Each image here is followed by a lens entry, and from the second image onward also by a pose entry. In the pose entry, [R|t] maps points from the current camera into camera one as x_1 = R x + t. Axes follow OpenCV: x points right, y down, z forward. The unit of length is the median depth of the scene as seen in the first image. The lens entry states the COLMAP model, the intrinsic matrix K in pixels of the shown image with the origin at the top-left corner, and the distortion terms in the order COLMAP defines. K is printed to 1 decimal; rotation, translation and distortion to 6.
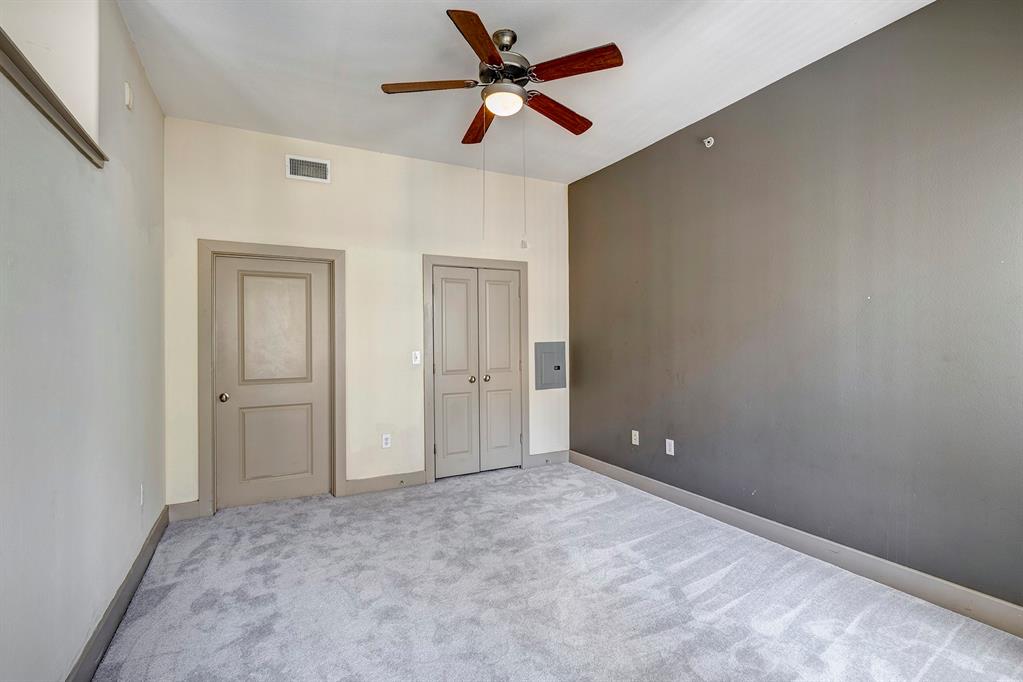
lens RADIAL K [[480.6, 0, 513.1], [0, 480.6, 339.9], [0, 0, 1]] dist [0.002782, 0.000209]
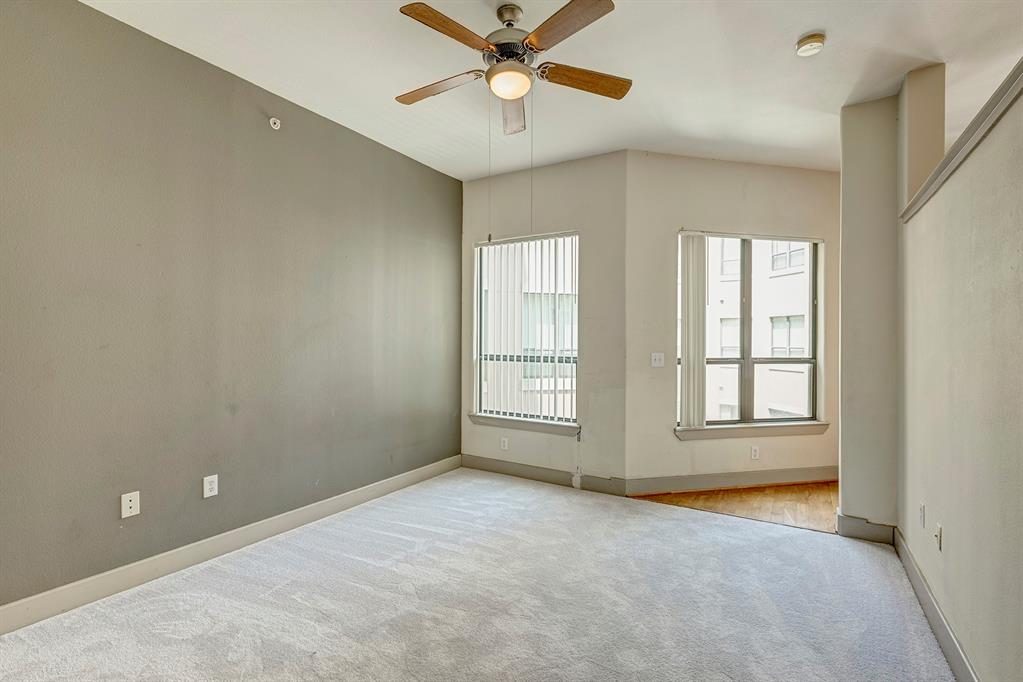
lens RADIAL K [[480.6, 0, 510.6], [0, 480.6, 340.9], [0, 0, 1]] dist [0.002782, 0.000209]
pose [[-0.531873, -0.002704, 0.846820, -0.563786], [-0.015608, 0.999856, -0.006611, -0.003366], [-0.846681, -0.016733, -0.531838, 1.039899]]
